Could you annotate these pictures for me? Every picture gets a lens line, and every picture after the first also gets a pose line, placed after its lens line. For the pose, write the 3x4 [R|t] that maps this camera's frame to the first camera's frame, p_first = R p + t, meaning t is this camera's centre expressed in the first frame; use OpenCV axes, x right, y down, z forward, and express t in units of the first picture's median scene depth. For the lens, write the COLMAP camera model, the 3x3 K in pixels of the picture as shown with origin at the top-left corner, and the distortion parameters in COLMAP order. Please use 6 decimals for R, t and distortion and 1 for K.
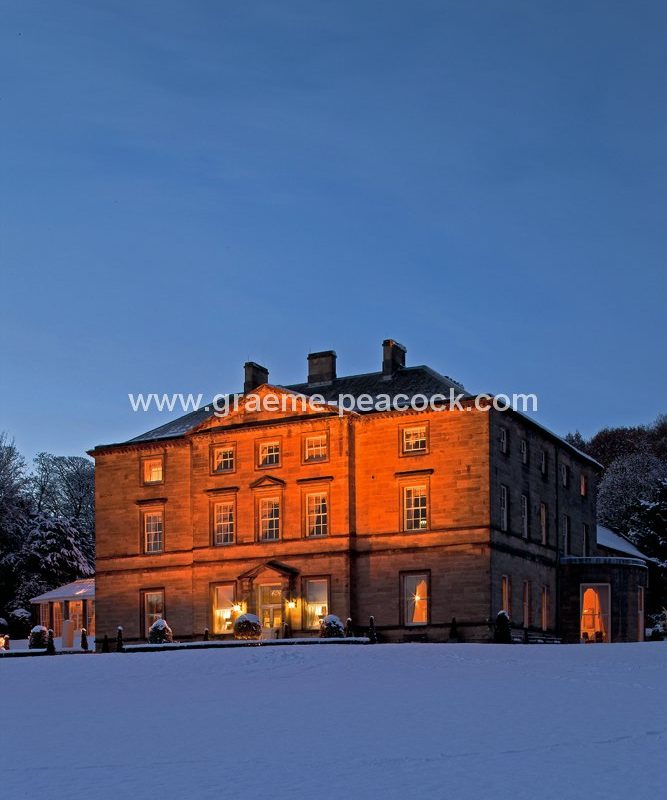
lens RADIAL K [[1305.3, 0, 333.7], [0, 1305.3, 446.9], [0, 0, 1]] dist [0.007164, 0.163411]
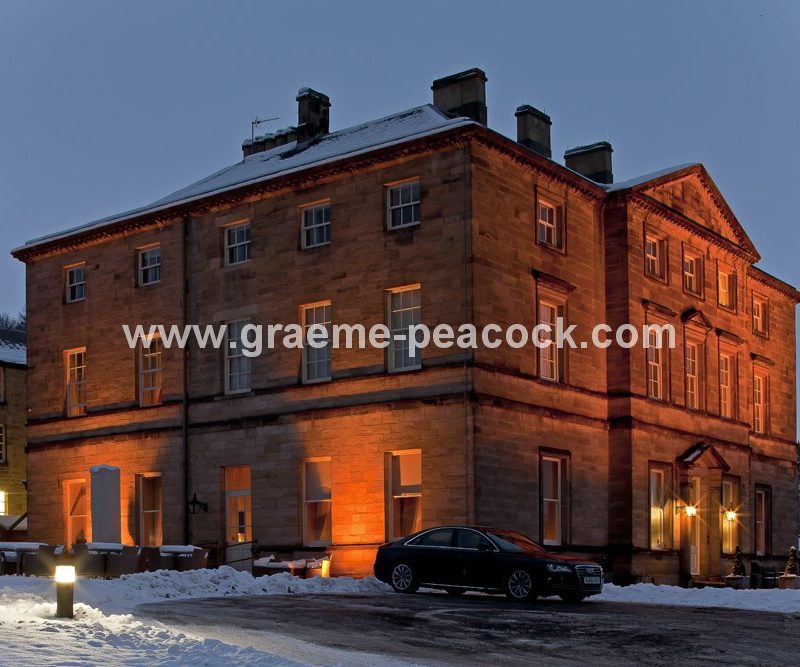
lens RADIAL K [[1301.6, 0, 399.8], [0, 1301.6, 376.4], [0, 0, 1]] dist [0.005342, 0.035233]
pose [[0.119622, 0.156029, 0.980482, -0.691060], [-0.218218, 0.967555, -0.127349, 0.168334], [-0.968541, -0.198725, 0.149790, 1.046702]]
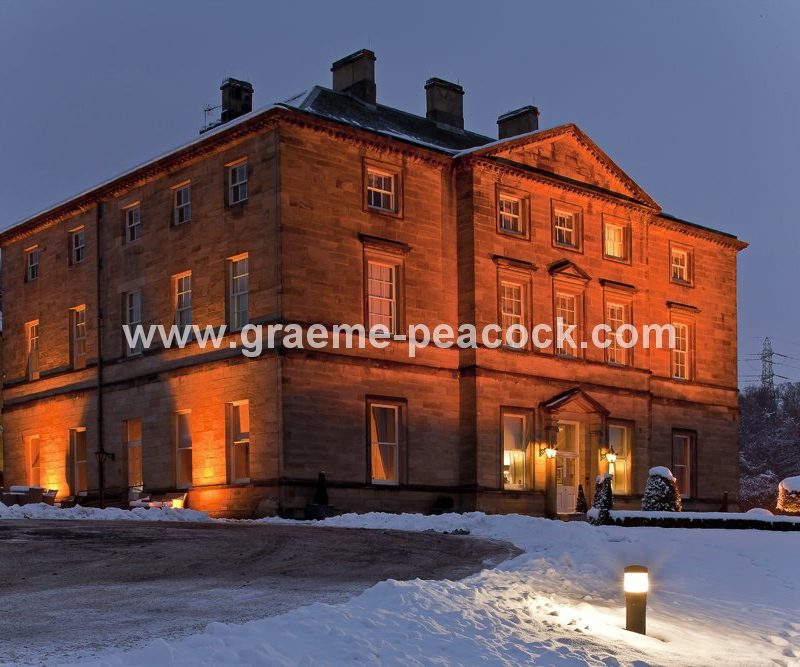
lens RADIAL K [[1305.3, 0, 348.4], [0, 1305.3, 335.1], [0, 0, 1]] dist [0.007164, 0.163411]
pose [[0.321825, 0.153522, 0.934269, -0.712948], [-0.206934, 0.974315, -0.088821, 0.143453], [-0.923908, -0.164748, 0.345328, 0.874475]]
